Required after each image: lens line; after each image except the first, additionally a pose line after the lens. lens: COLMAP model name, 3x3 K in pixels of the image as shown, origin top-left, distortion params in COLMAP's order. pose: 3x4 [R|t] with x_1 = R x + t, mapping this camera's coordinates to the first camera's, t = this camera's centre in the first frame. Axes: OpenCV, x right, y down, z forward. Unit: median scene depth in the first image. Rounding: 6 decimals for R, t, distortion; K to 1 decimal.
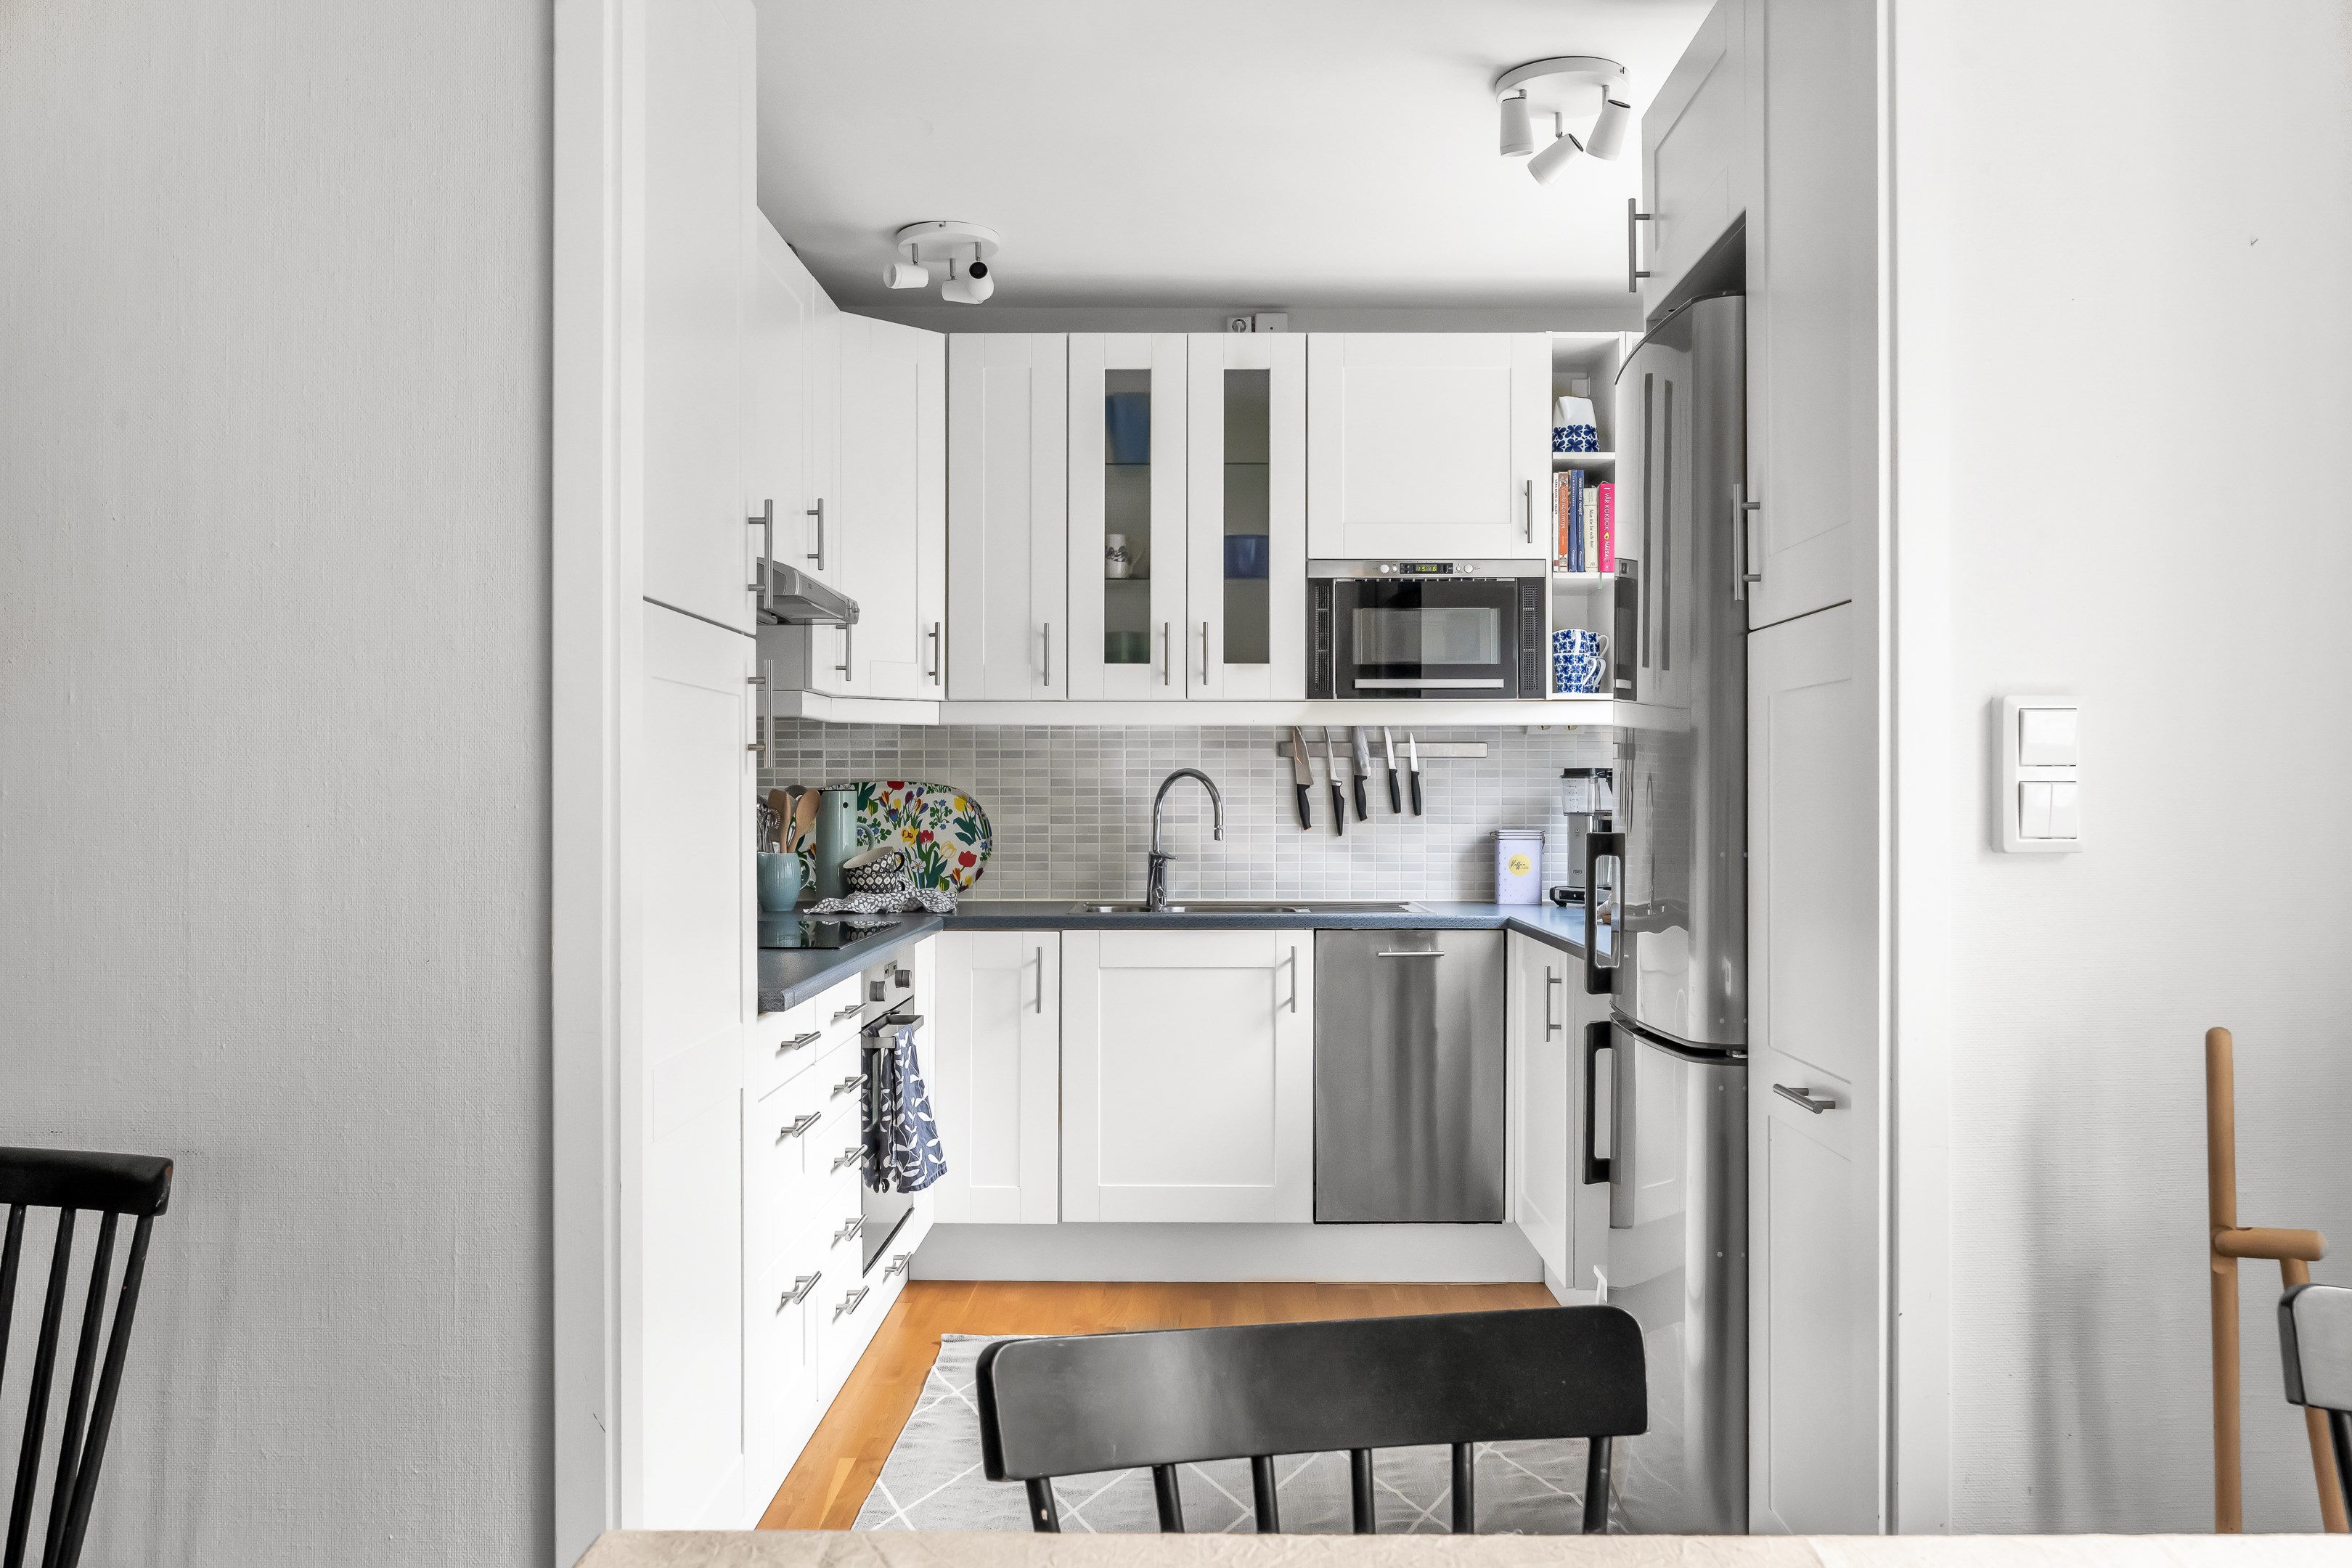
lens RADIAL K [[1831.4, 0, 1182.1], [0, 1831.4, 791.6], [0, 0, 1]] dist [0.006153, 0.000174]
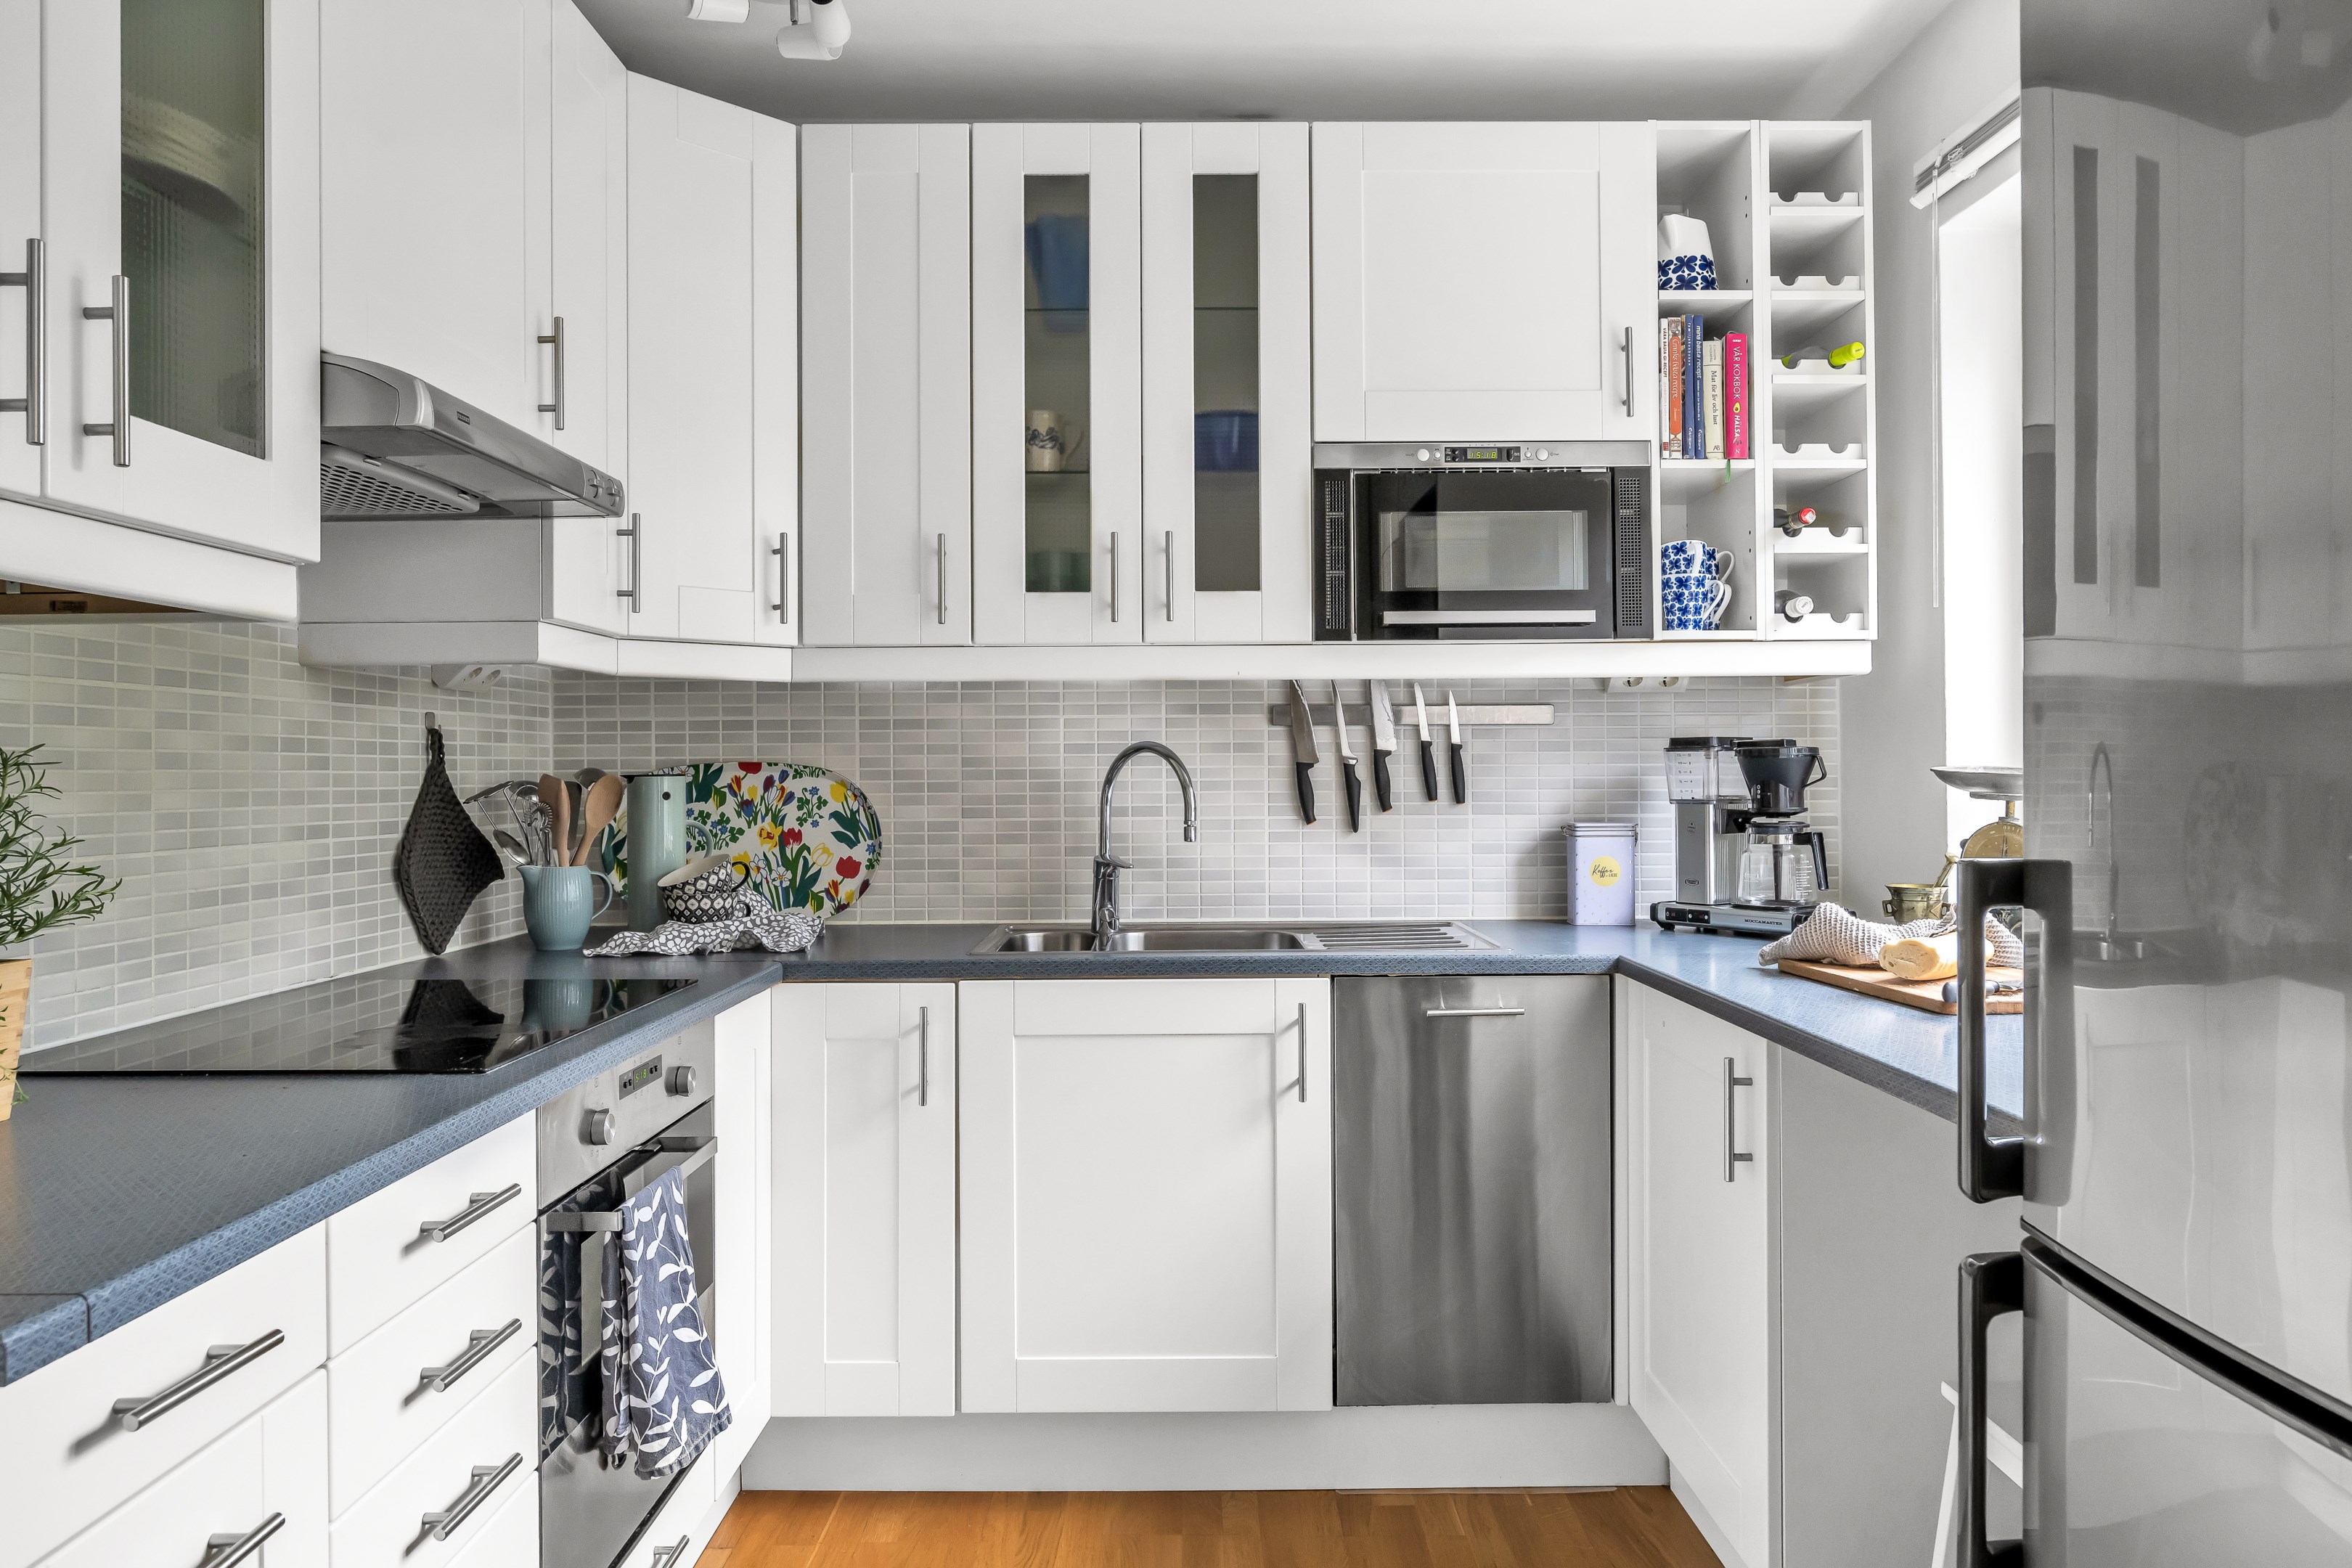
lens RADIAL K [[1620.4, 0, 1173.9], [0, 1620.4, 776.7], [0, 0, 1]] dist [-0.003432, 0.000165]
pose [[0.999937, -0.006912, 0.008870, 0.008470], [0.006884, 0.999971, 0.003239, -0.000911], [-0.008892, -0.003178, 0.999955, 0.377311]]
